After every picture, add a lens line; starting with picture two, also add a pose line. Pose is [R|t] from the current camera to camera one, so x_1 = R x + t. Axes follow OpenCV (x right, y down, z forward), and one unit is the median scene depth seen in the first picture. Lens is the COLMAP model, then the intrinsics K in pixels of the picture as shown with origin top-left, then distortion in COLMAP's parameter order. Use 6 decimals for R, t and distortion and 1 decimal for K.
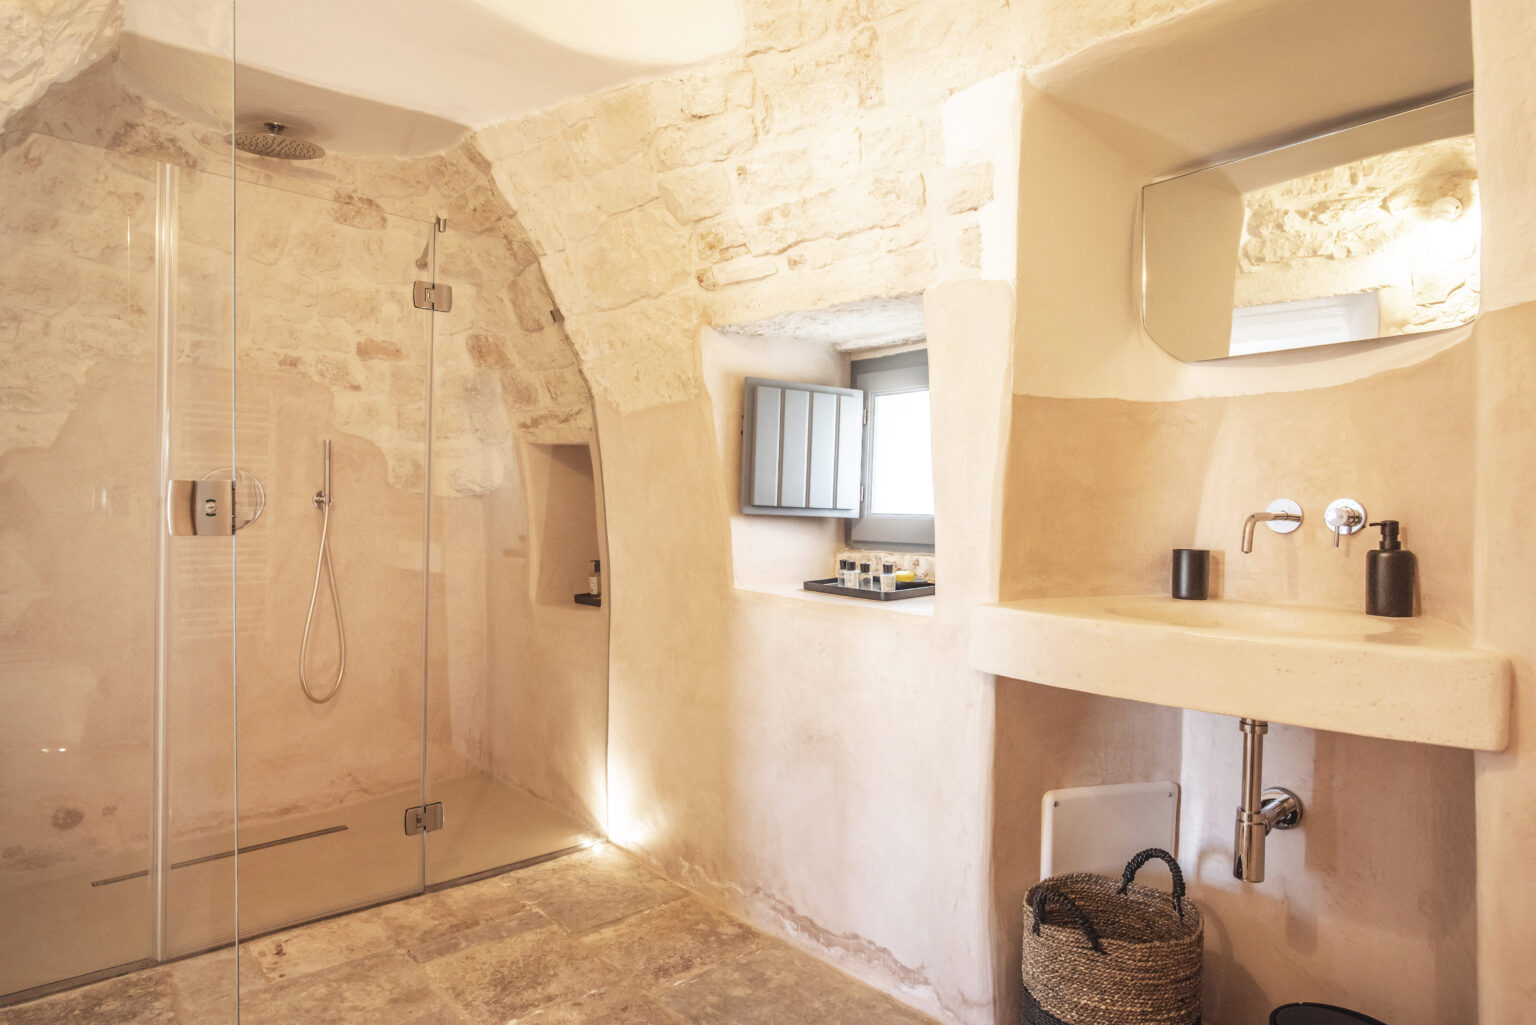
lens RADIAL K [[896.7, 0, 776.2], [0, 896.7, 508.6], [0, 0, 1]] dist [-0.038943, 0.023870]
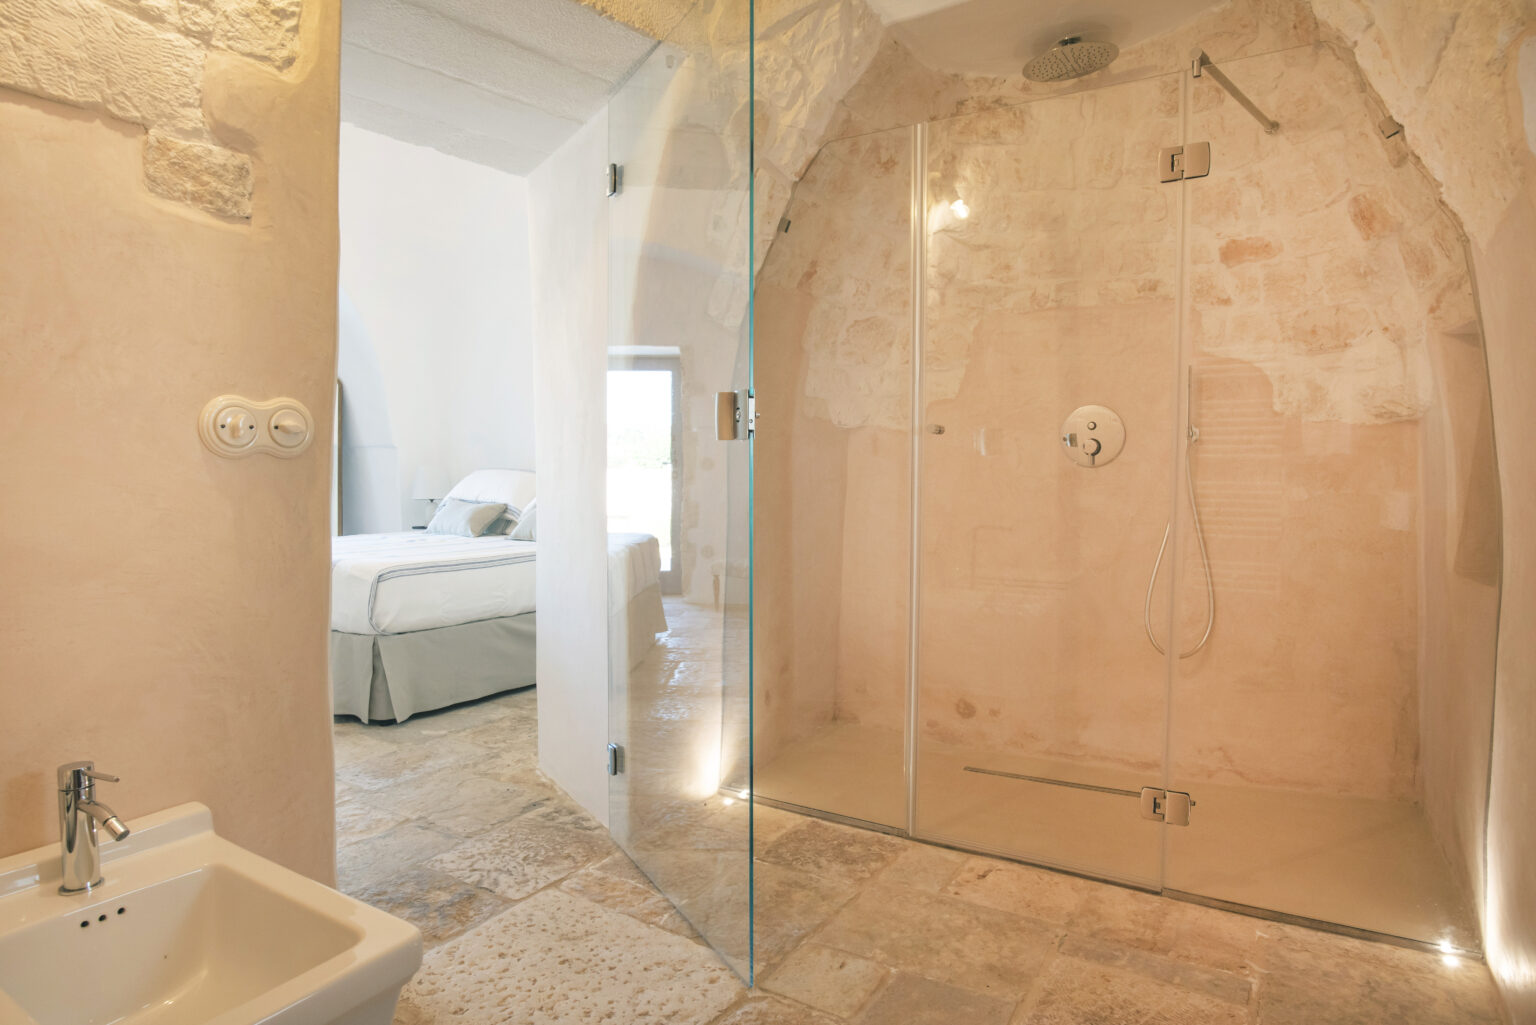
lens RADIAL K [[896.7, 0, 776.2], [0, 896.7, 508.6], [0, 0, 1]] dist [-0.038943, 0.023870]
pose [[0.292723, 0.019078, -0.956007, 0.269082], [0.002076, 0.999786, 0.020588, 0.054575], [0.956195, -0.008011, 0.292620, 0.402331]]
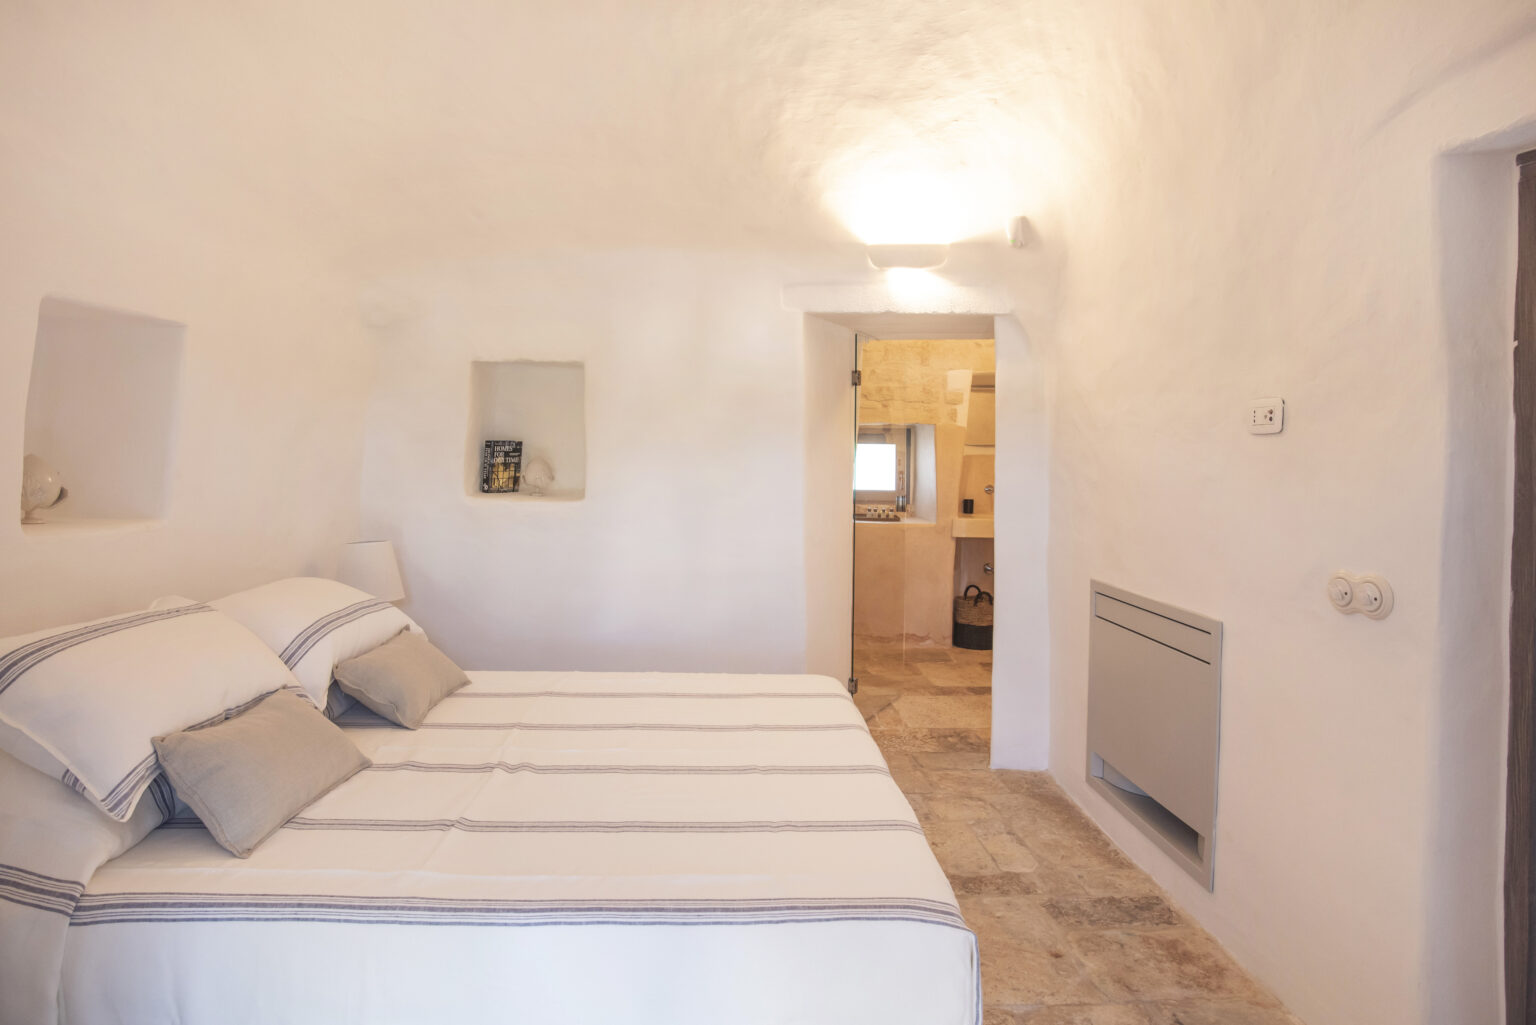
lens RADIAL K [[896.7, 0, 776.2], [0, 896.7, 508.6], [0, 0, 1]] dist [-0.038943, 0.023870]
pose [[0.617550, -0.040821, 0.785472, -2.237195], [0.013100, 0.999048, 0.041622, -0.062950], [-0.786423, -0.015414, 0.617496, -0.459829]]
